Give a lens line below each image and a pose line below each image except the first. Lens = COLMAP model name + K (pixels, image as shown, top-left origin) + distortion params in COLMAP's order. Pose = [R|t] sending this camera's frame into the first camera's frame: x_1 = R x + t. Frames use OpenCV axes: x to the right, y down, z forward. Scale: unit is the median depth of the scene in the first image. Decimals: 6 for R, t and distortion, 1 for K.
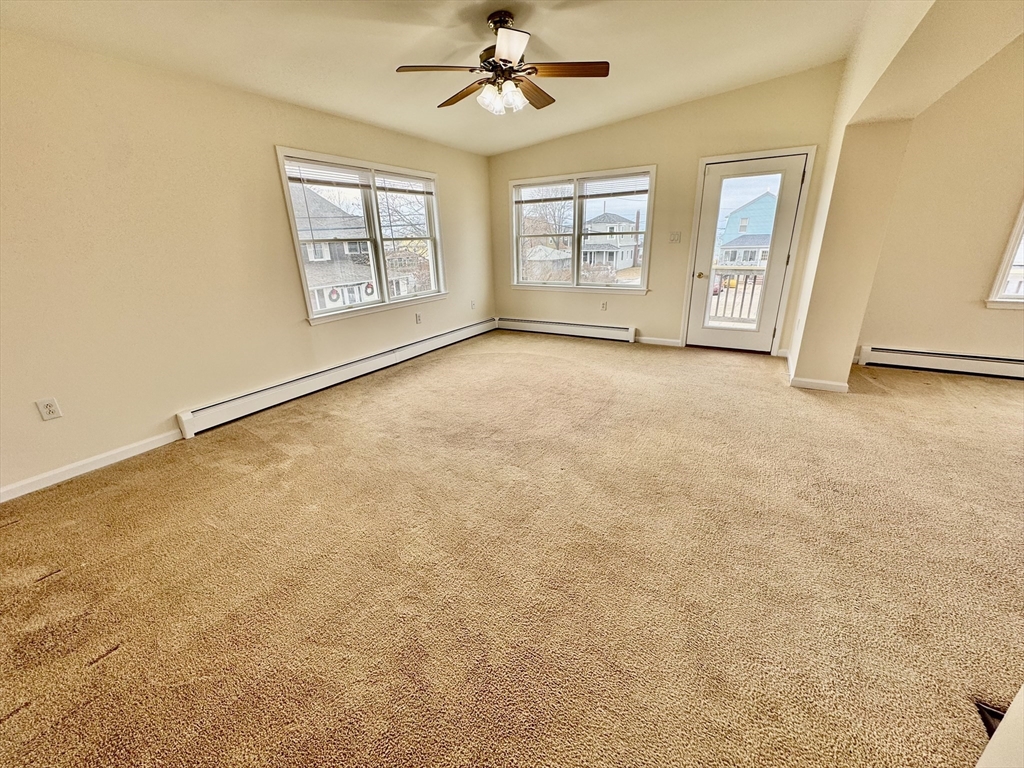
lens RADIAL K [[407.7, 0, 527.1], [0, 407.7, 384.4], [0, 0, 1]] dist [0.000685, -0.000222]
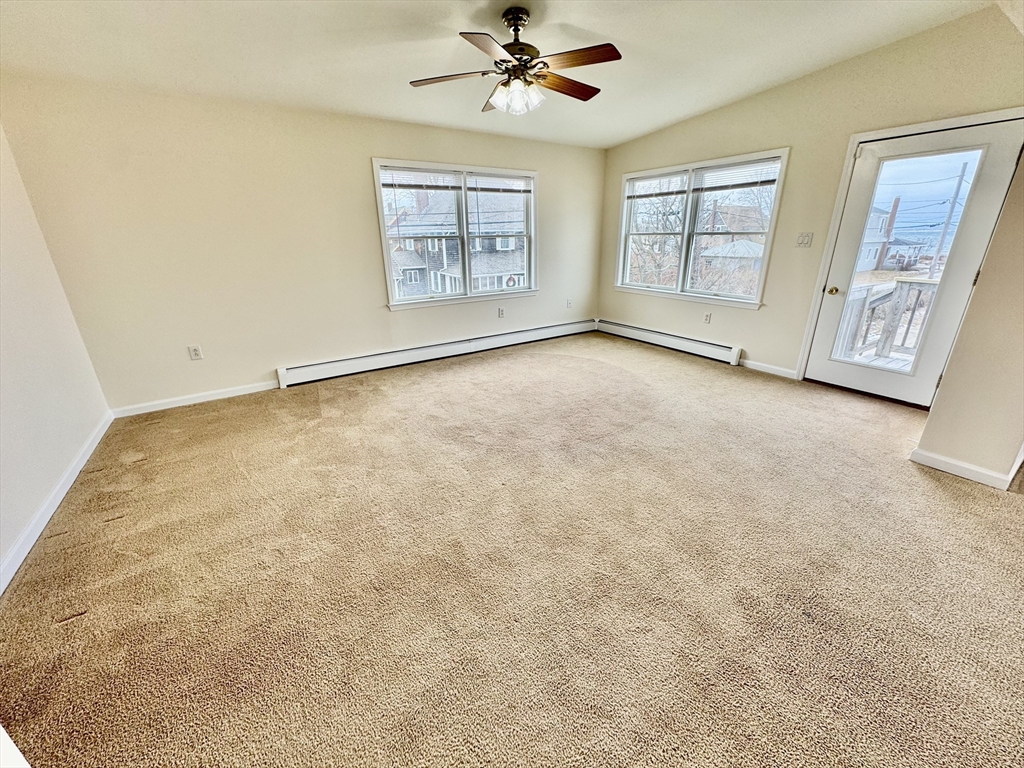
lens RADIAL K [[407.7, 0, 493.8], [0, 407.7, 386.8], [0, 0, 1]] dist [0.000685, -0.000222]
pose [[0.897738, 0.166276, -0.407945, 0.241903], [-0.158154, 0.985946, 0.053827, -0.039241], [0.411162, 0.016195, 0.911418, 0.061296]]
